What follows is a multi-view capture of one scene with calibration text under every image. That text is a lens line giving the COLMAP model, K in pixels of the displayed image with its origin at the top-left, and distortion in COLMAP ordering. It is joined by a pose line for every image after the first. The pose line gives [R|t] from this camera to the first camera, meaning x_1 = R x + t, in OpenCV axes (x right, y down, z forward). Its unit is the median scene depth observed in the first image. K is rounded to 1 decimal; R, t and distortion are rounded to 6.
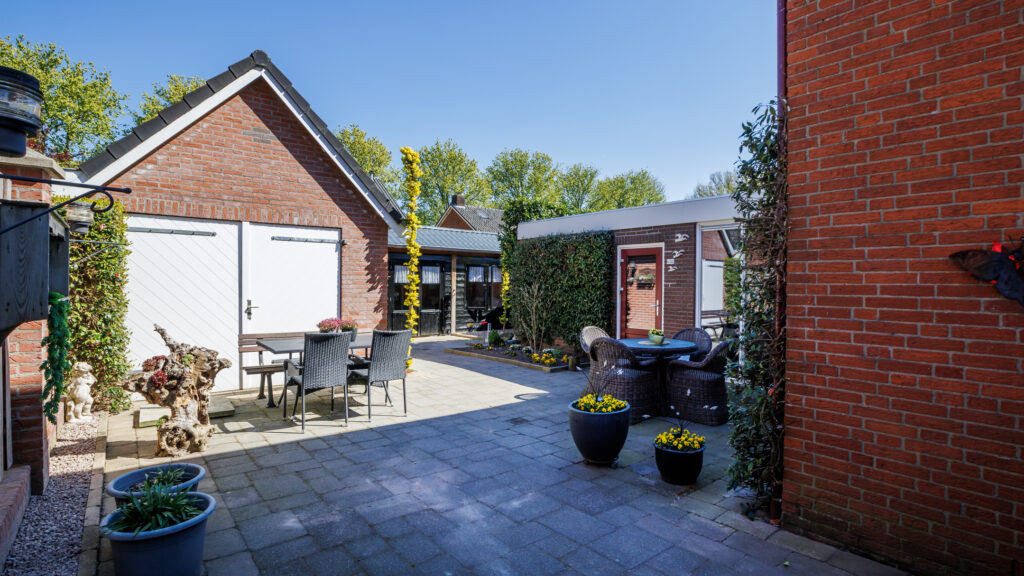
lens RADIAL K [[474.0, 0, 515.3], [0, 474.0, 288.8], [0, 0, 1]] dist [-0.018434, 0.002430]
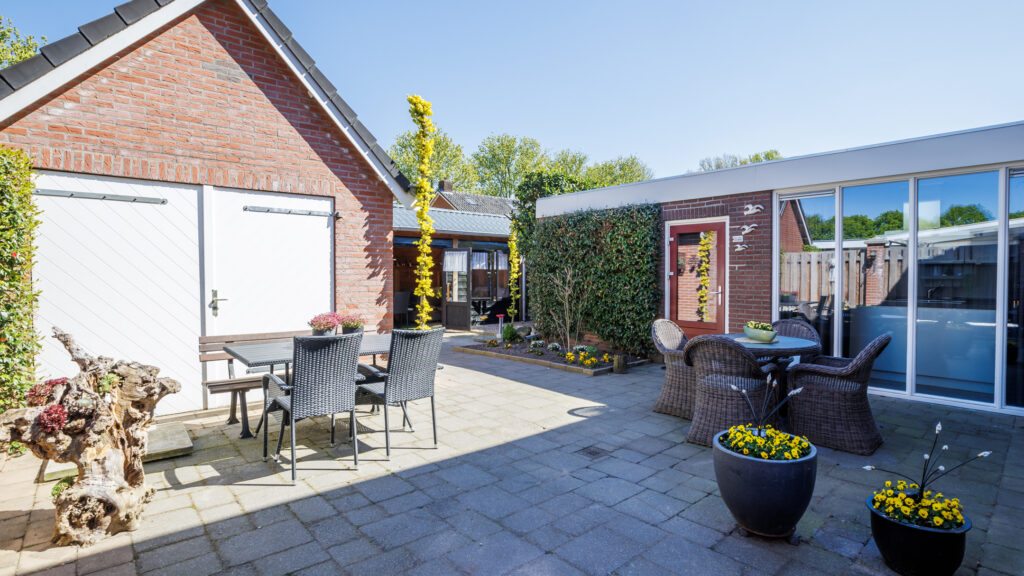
lens RADIAL K [[474.0, 0, 508.9], [0, 474.0, 285.8], [0, 0, 1]] dist [-0.018434, 0.002430]
pose [[0.999527, -0.010457, 0.028918, -0.121981], [0.010114, 0.999877, 0.011984, 0.013238], [-0.029039, -0.011686, 0.999510, 0.246796]]
